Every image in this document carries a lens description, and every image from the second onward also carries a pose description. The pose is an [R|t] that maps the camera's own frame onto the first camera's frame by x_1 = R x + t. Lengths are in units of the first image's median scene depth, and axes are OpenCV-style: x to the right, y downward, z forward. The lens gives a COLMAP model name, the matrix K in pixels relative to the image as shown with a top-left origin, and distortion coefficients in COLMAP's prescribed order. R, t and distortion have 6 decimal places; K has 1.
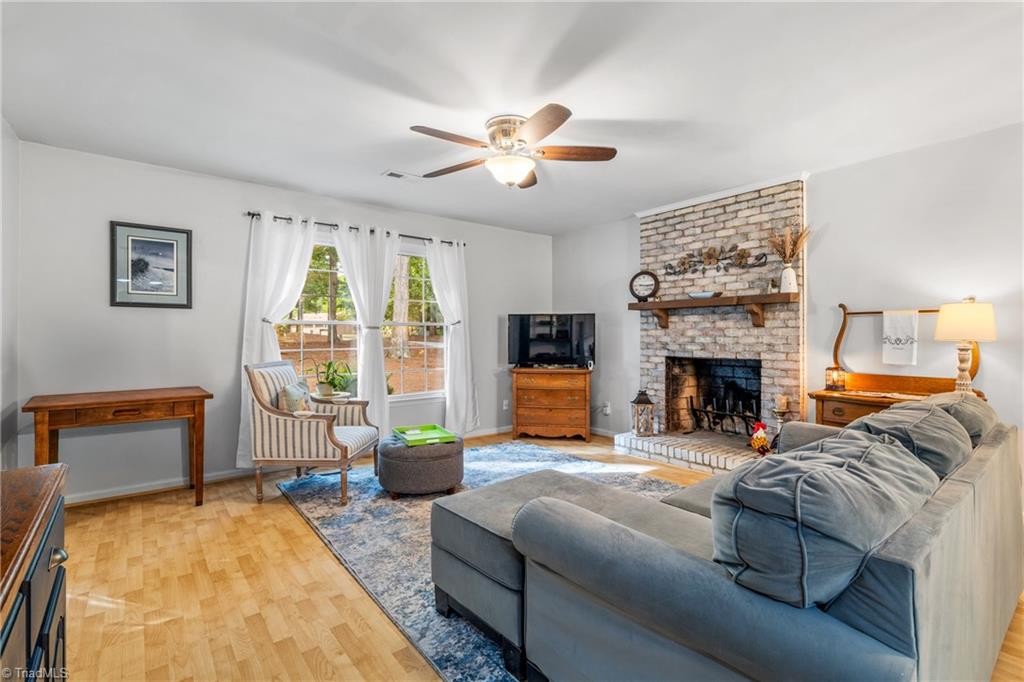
lens RADIAL K [[467.4, 0, 511.3], [0, 467.4, 336.6], [0, 0, 1]] dist [0.000095, -0.000560]
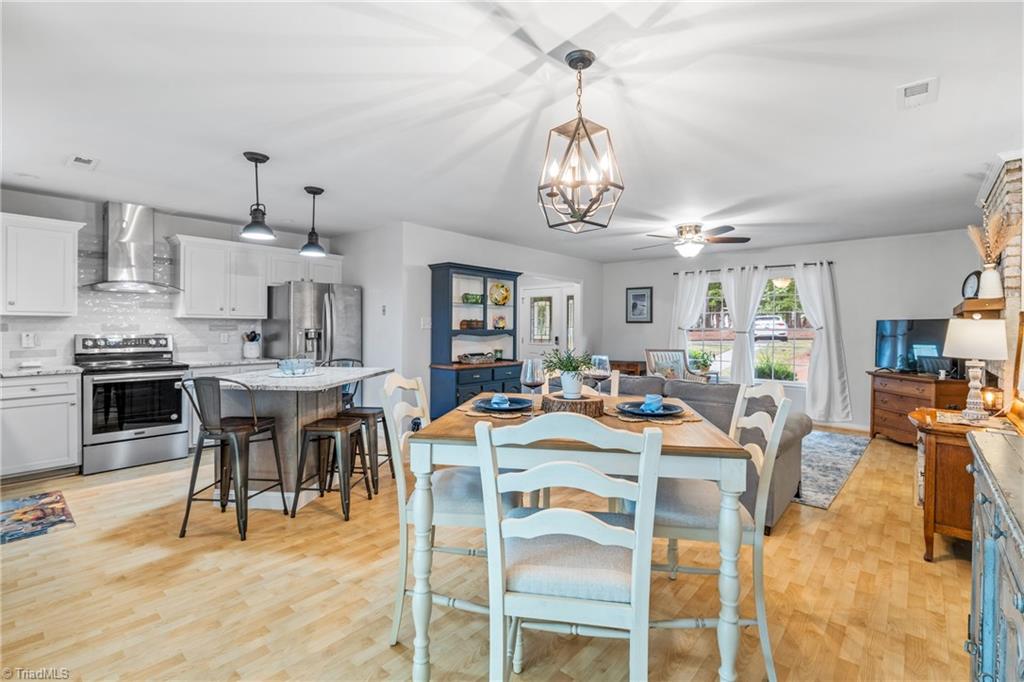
lens RADIAL K [[467.4, 0, 511.1], [0, 467.4, 330.5], [0, 0, 1]] dist [0.000095, -0.000560]
pose [[0.169662, 0.007224, -0.985476, 1.150142], [-0.010646, 0.999928, 0.005497, -0.026716], [0.985445, 0.009559, 0.169727, -0.001002]]
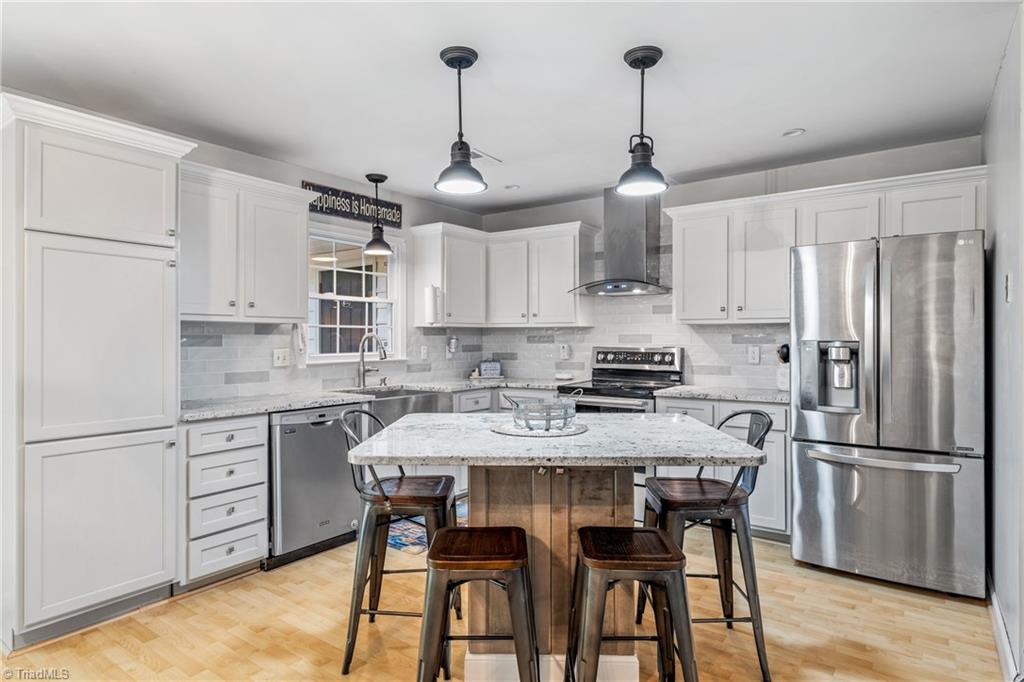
lens RADIAL K [[569.6, 0, 511.2], [0, 569.6, 343.0], [0, 0, 1]] dist [-0.003691, -0.001278]
pose [[-0.964683, 0.006009, -0.263346, 0.415474], [0.001494, 0.999848, 0.017342, -0.029262], [0.263410, 0.016337, -0.964546, 0.278207]]
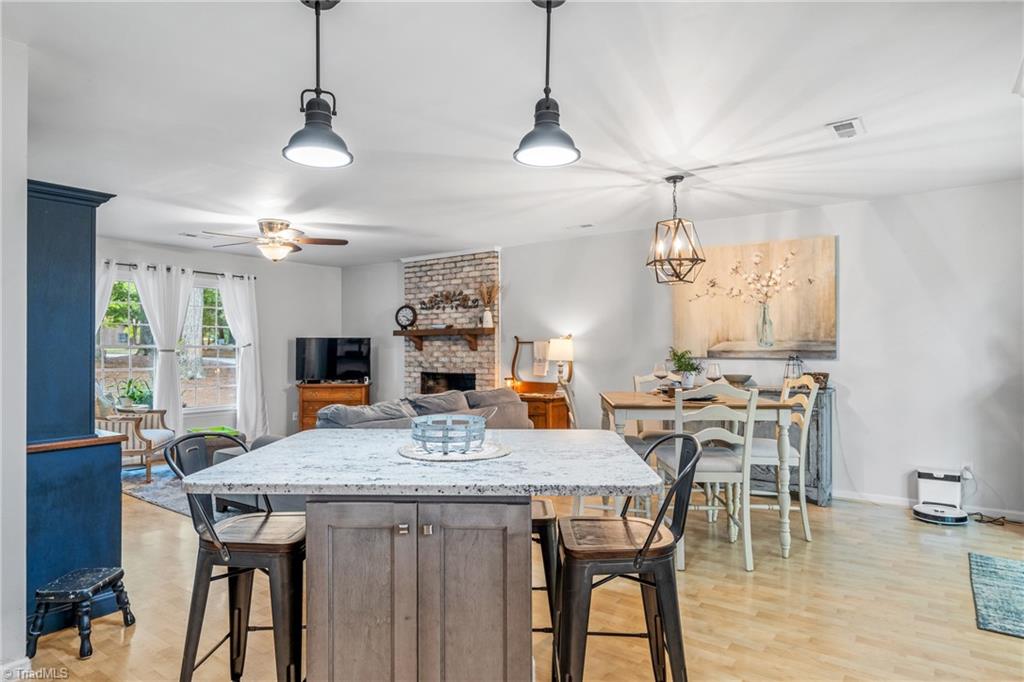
lens RADIAL K [[595.9, 0, 512.1], [0, 595.9, 343.8], [0, 0, 1]] dist [0.003643, -0.001111]
pose [[0.966128, 0.001604, 0.258060, 0.166464], [0.001095, 0.999946, -0.010315, -0.021037], [-0.258063, 0.010248, 0.966074, -0.736007]]
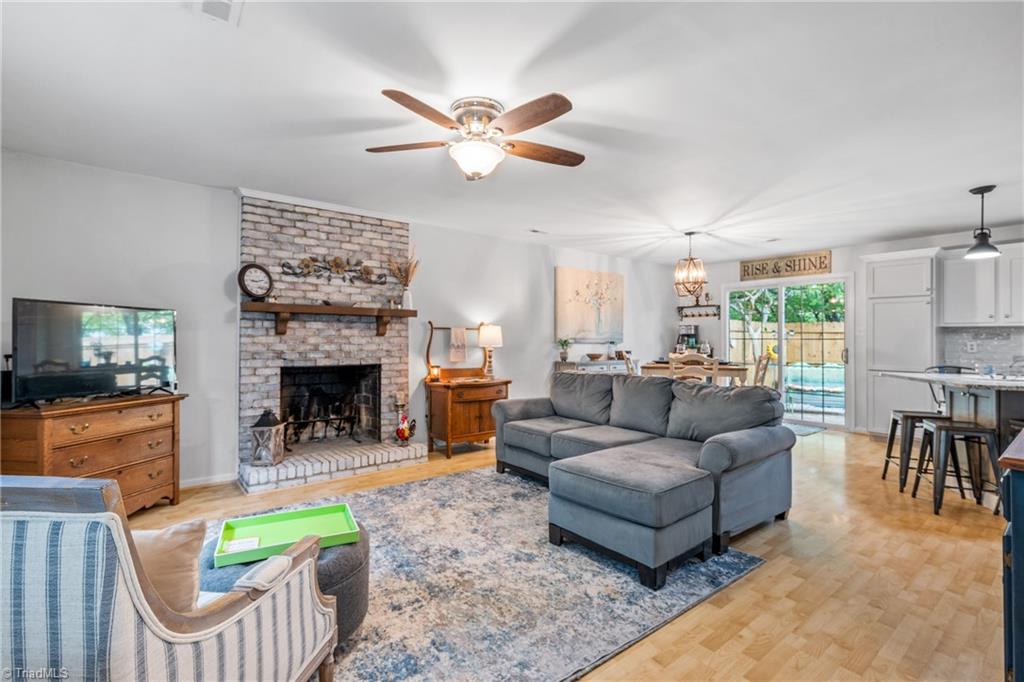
lens RADIAL K [[467.4, 0, 513.6], [0, 467.4, 334.8], [0, 0, 1]] dist [0.000095, -0.000560]
pose [[0.005762, 0.017819, 0.999825, -0.605479], [0.000337, 0.999841, -0.017821, -0.002199], [-0.999983, 0.000439, 0.005755, 0.627193]]
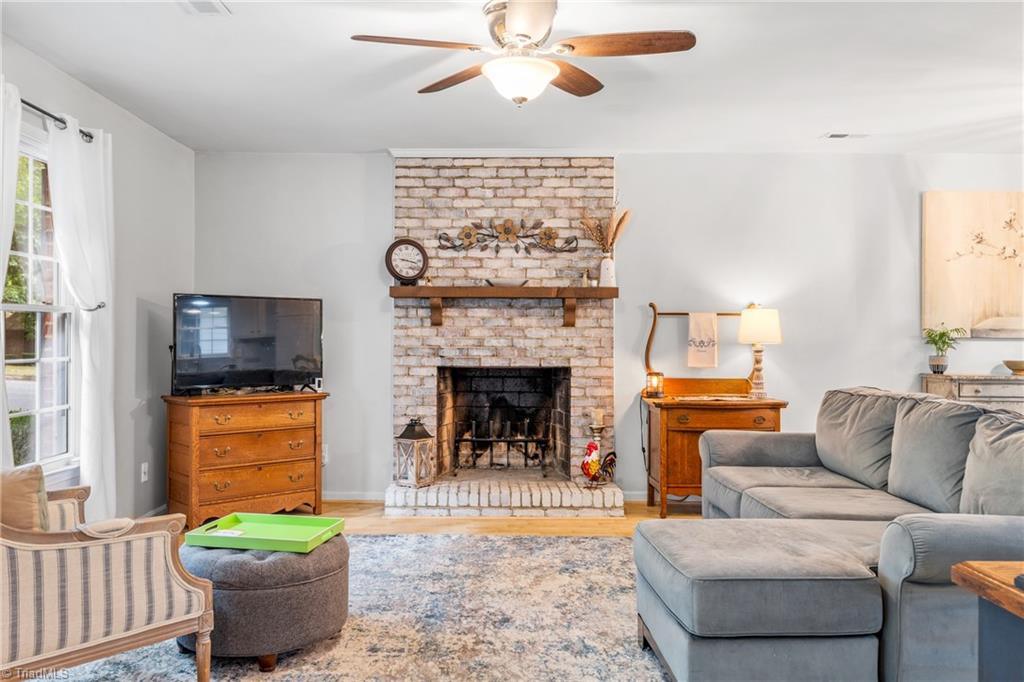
lens RADIAL K [[788.8, 0, 488.9], [0, 788.8, 331.0], [0, 0, 1]] dist [0.000823, -0.001283]
pose [[0.625733, 0.010038, 0.779972, -0.592493], [-0.004369, 0.999947, -0.009364, 0.000705], [-0.780025, 0.002452, 0.625744, 0.239916]]
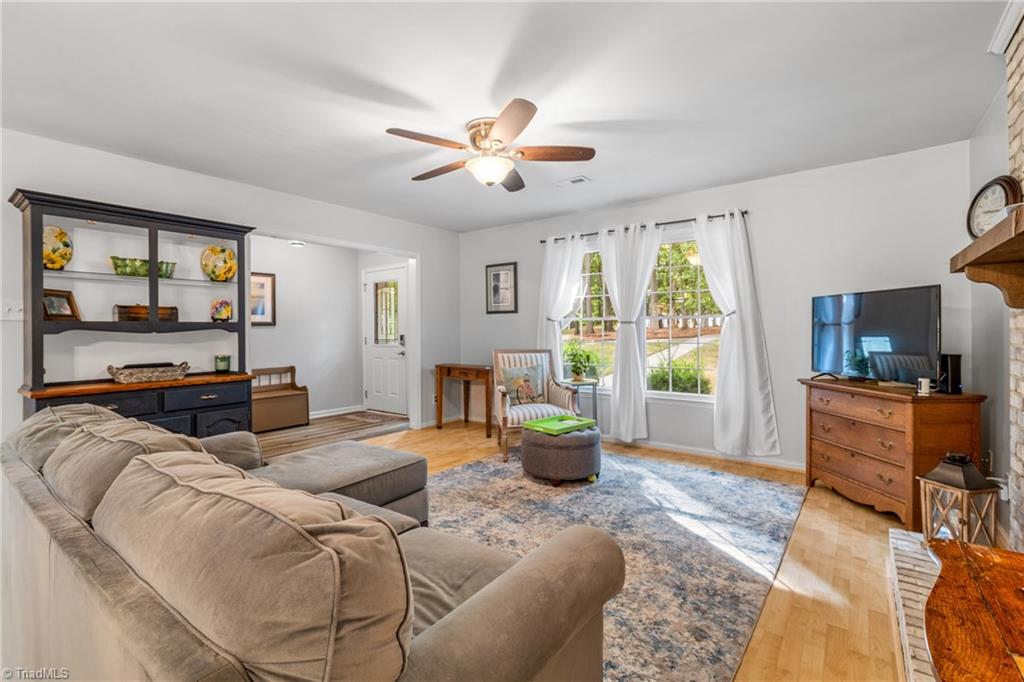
lens RADIAL K [[456.6, 0, 514.1], [0, 456.6, 330.1], [0, 0, 1]] dist [-0.003913, 0.000381]
pose [[0.243427, -0.001329, -0.969918, 0.664918], [0.005508, 0.999985, 0.000013, -0.003515], [0.969904, -0.005346, 0.243430, 0.546791]]
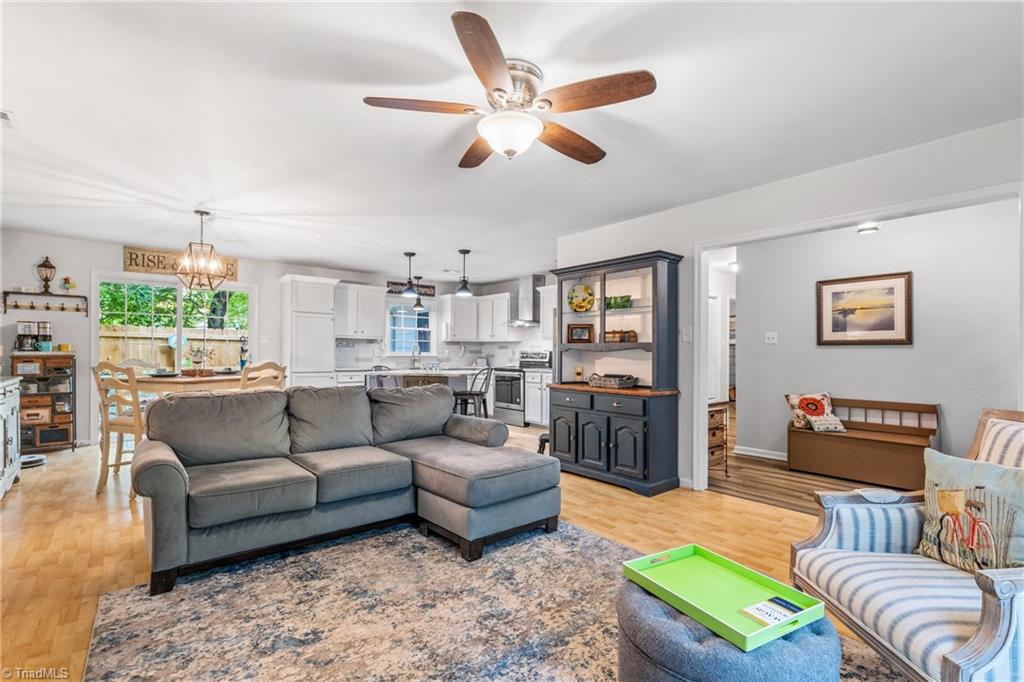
lens RADIAL K [[467.4, 0, 513.6], [0, 467.4, 358.4], [0, 0, 1]] dist [0.000095, -0.000560]
pose [[-0.999946, -0.004837, -0.009231, 0.000008], [-0.004999, 0.999832, 0.017659, -0.004029], [0.009144, 0.017705, -0.999801, 1.191685]]
